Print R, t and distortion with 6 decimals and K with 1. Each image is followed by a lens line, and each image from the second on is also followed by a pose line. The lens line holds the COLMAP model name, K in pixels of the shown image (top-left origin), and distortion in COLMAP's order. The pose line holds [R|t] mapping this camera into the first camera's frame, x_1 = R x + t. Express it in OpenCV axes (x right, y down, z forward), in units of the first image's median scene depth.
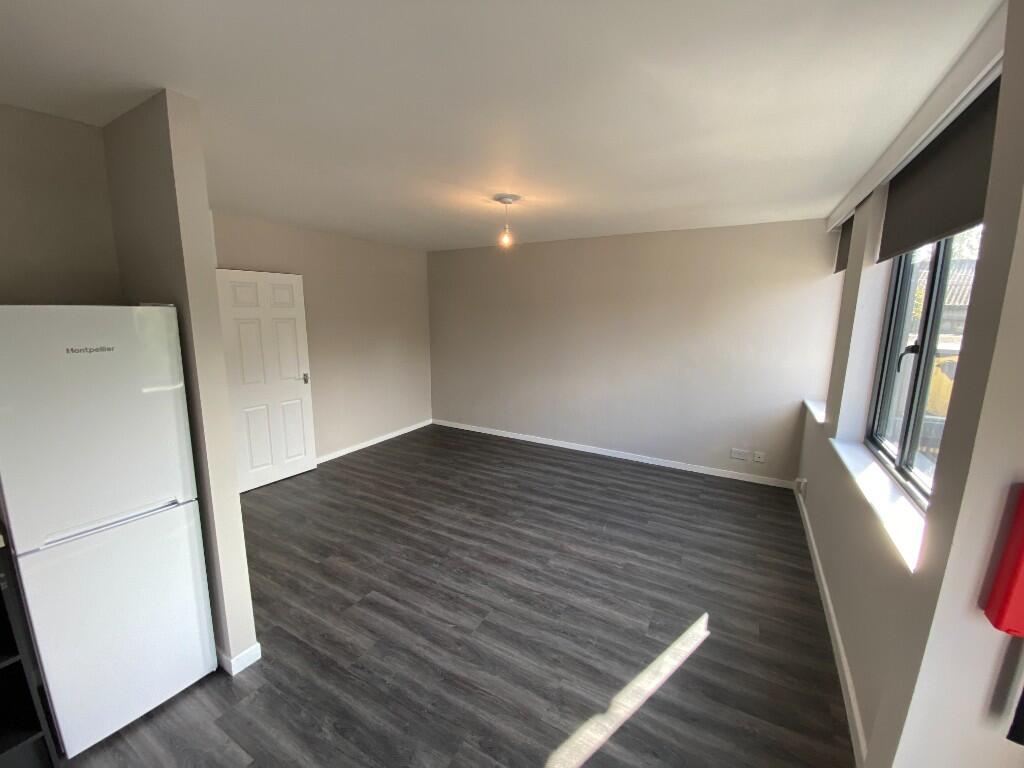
lens RADIAL K [[417.3, 0, 512.1], [0, 417.3, 384.2], [0, 0, 1]] dist [-0.000030, -0.000043]
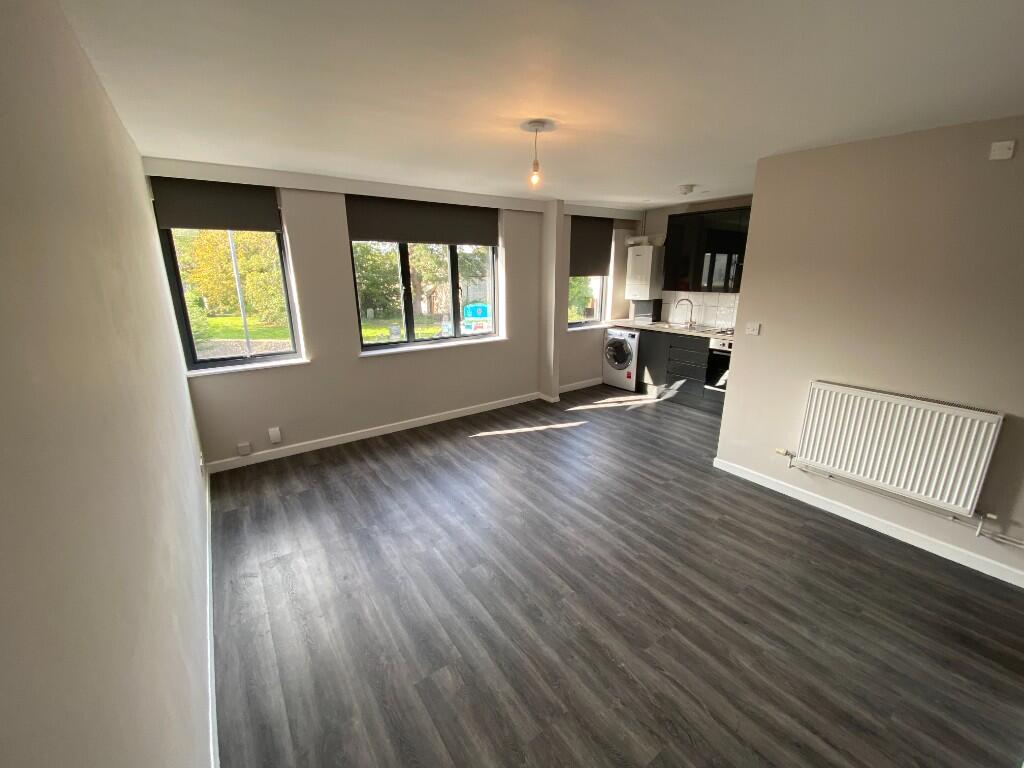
lens RADIAL K [[417.3, 0, 512.1], [0, 417.3, 382.6], [0, 0, 1]] dist [-0.000030, -0.000043]
pose [[-0.908539, -0.111905, 0.402535, -0.329320], [0.071653, 0.907455, 0.413995, -0.324791], [-0.411611, 0.404973, -0.816440, 1.782337]]
